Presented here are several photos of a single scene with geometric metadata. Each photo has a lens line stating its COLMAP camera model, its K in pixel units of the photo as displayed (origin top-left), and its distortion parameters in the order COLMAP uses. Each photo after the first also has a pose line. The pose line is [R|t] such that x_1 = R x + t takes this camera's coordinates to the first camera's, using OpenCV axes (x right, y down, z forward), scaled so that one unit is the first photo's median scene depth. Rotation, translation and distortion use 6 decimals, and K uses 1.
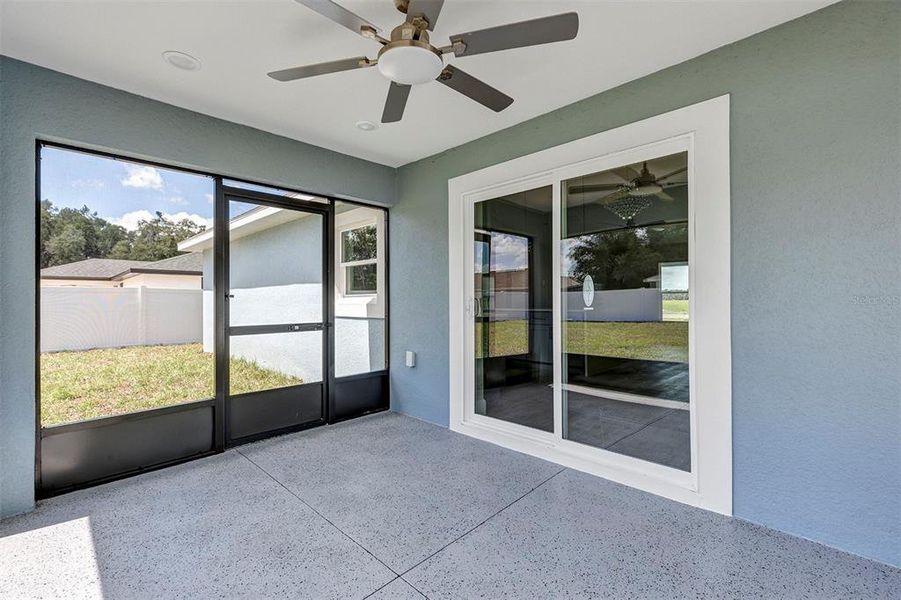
lens RADIAL K [[399.0, 0, 448.3], [0, 399.0, 299.3], [0, 0, 1]] dist [0.005354, 0.000108]
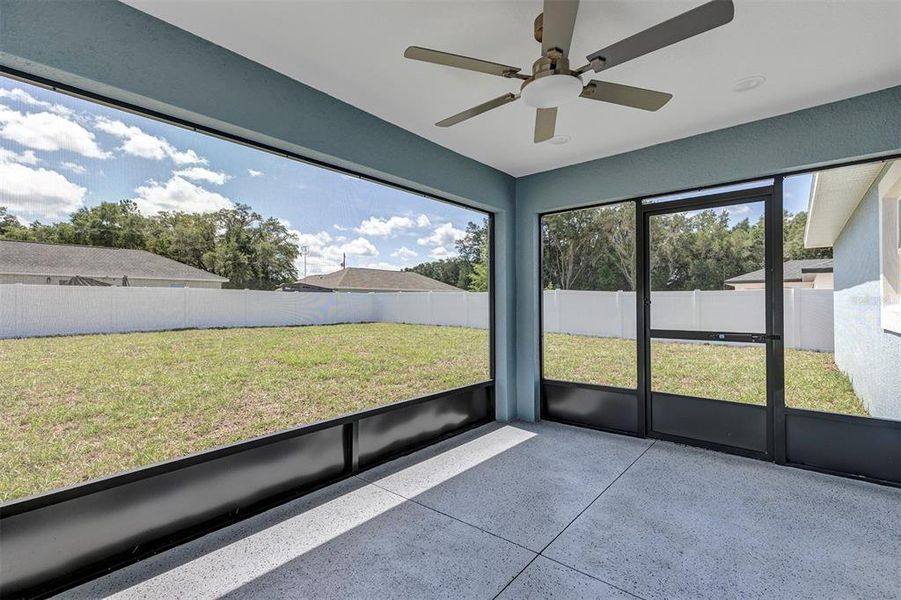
lens RADIAL K [[399.0, 0, 449.0], [0, 399.0, 300.8], [0, 0, 1]] dist [0.005354, 0.000108]
pose [[0.083428, -0.001759, -0.996512, 0.513160], [0.004138, 0.999990, -0.001419, -0.011725], [0.996505, -0.004005, 0.083435, 0.341678]]
